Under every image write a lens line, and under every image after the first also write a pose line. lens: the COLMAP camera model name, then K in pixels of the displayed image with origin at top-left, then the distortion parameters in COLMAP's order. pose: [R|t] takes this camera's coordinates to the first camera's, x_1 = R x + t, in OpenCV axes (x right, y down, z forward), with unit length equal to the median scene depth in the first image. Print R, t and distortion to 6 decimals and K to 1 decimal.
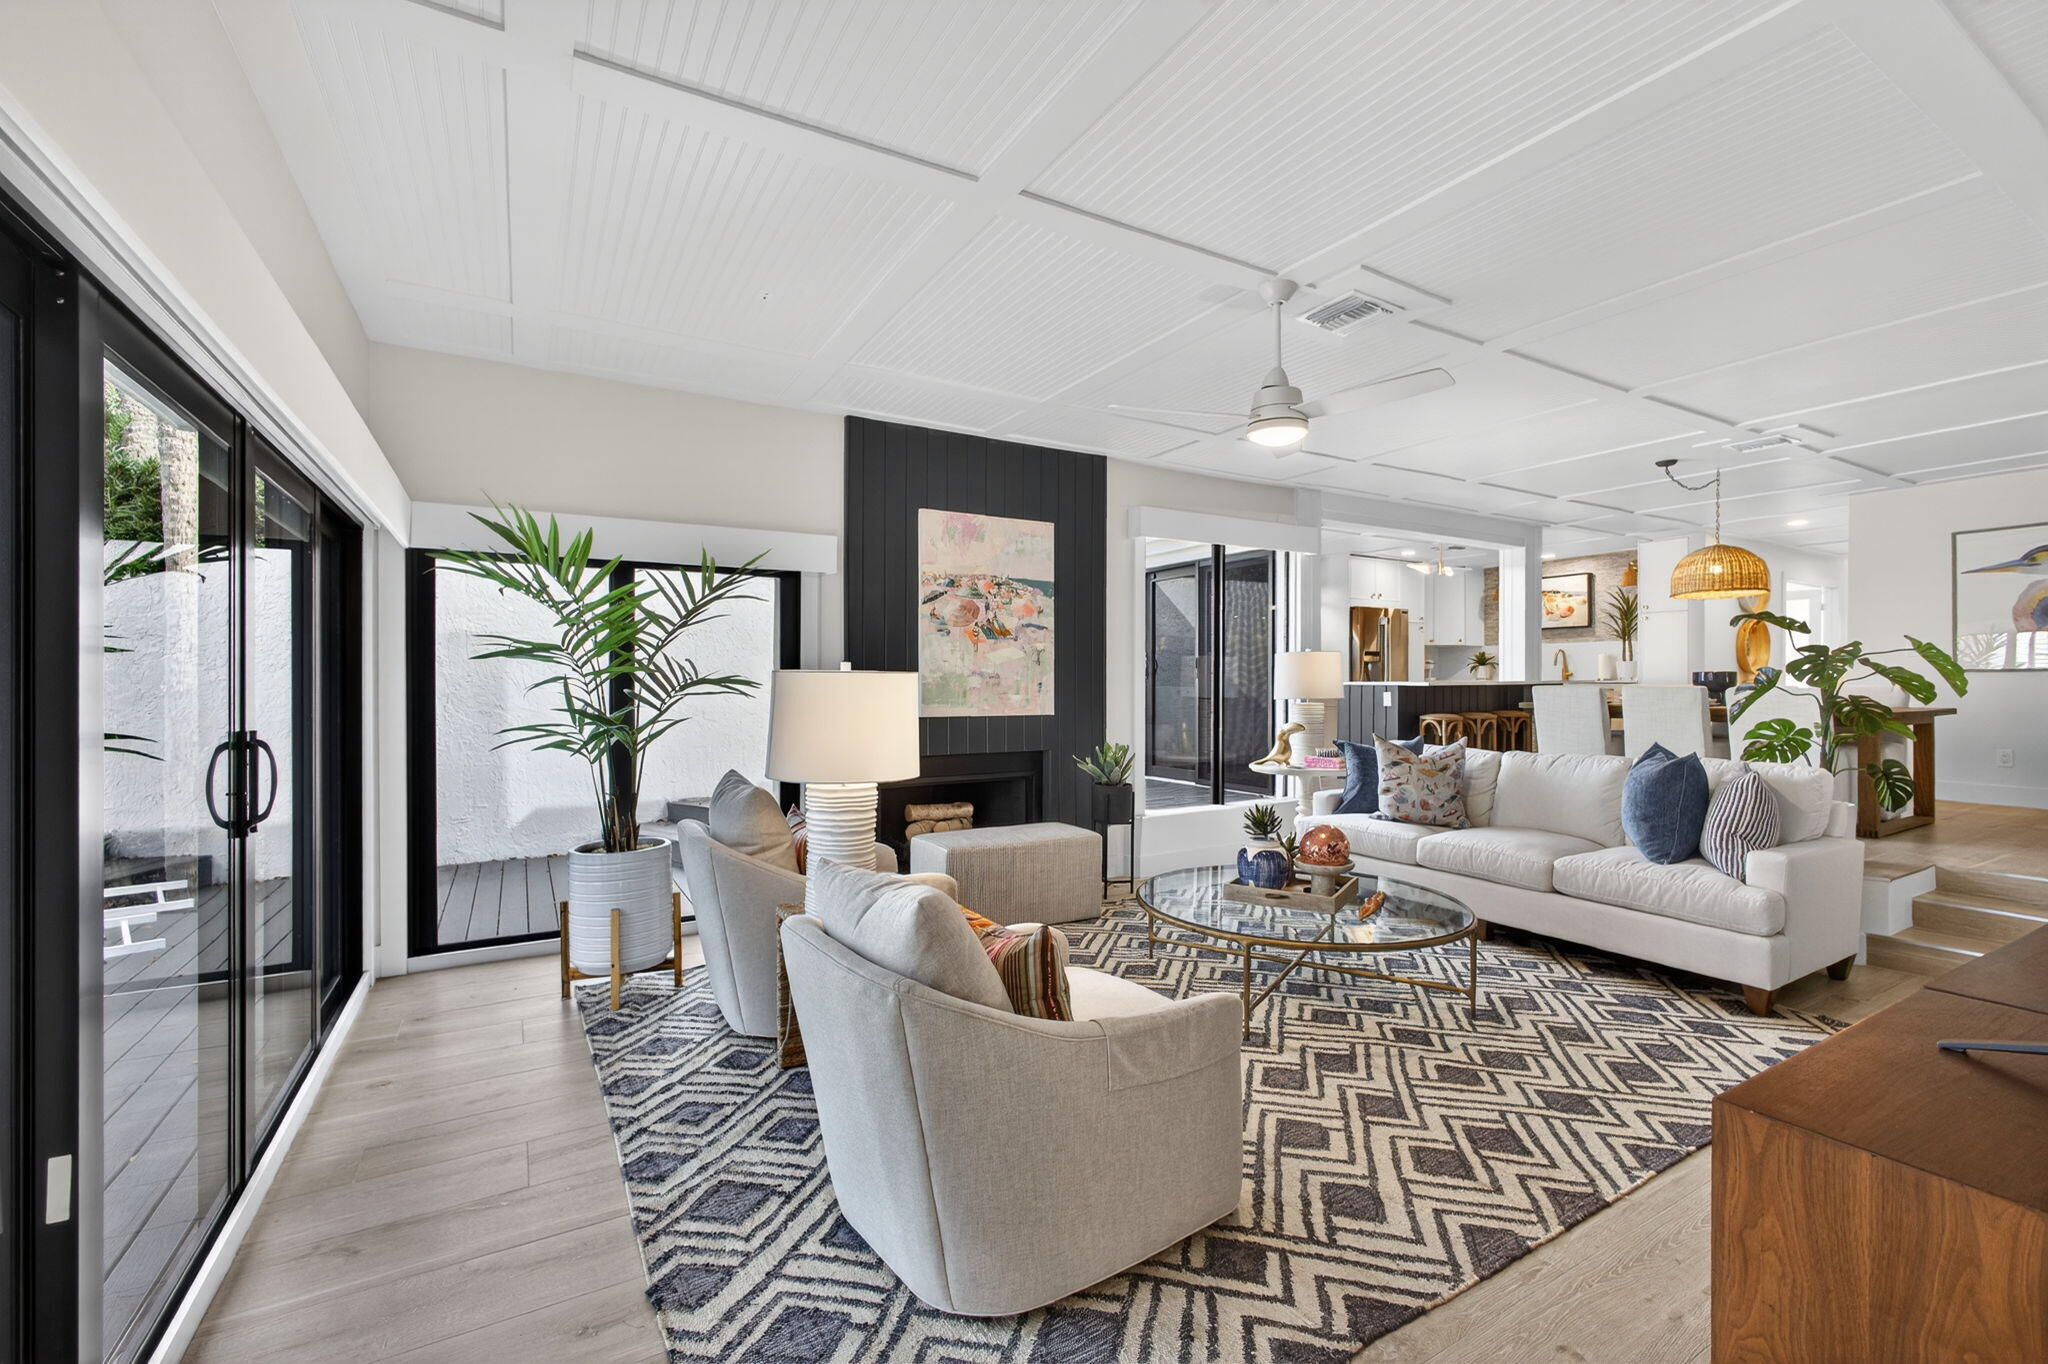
lens RADIAL K [[870.3, 0, 1019.6], [0, 870.3, 689.0], [0, 0, 1]] dist [0.001972, 0.000016]
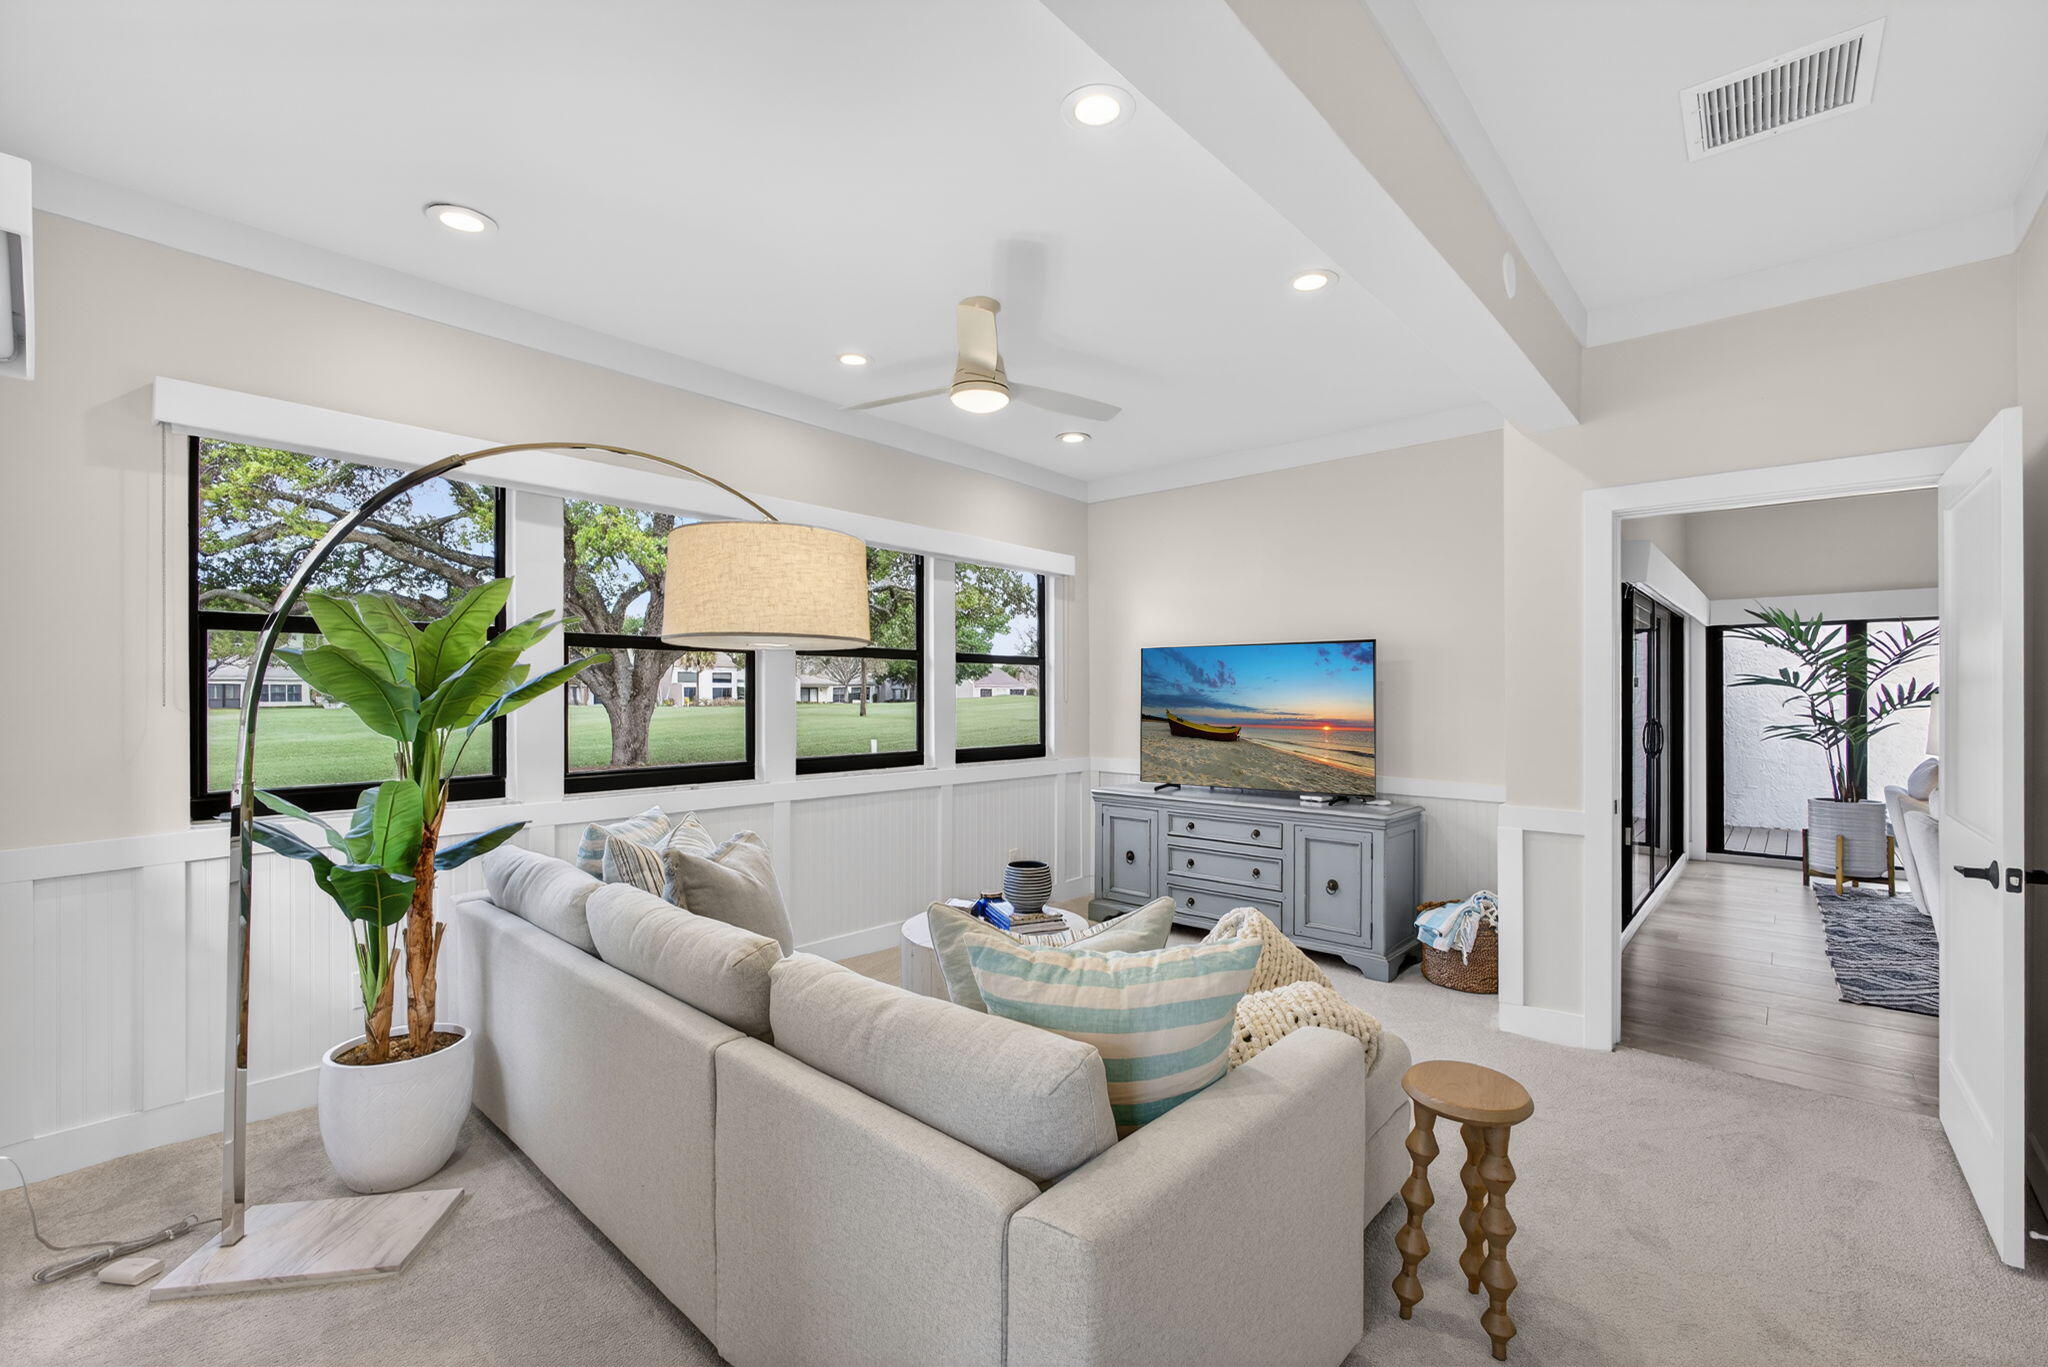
lens RADIAL K [[870.3, 0, 1018.4], [0, 870.3, 692.4], [0, 0, 1]] dist [0.001972, 0.000016]
pose [[0.299677, -0.000459, -0.954041, 0.613773], [-0.000900, 0.999999, -0.000763, -0.019393], [0.954040, 0.001088, 0.299676, -0.934314]]
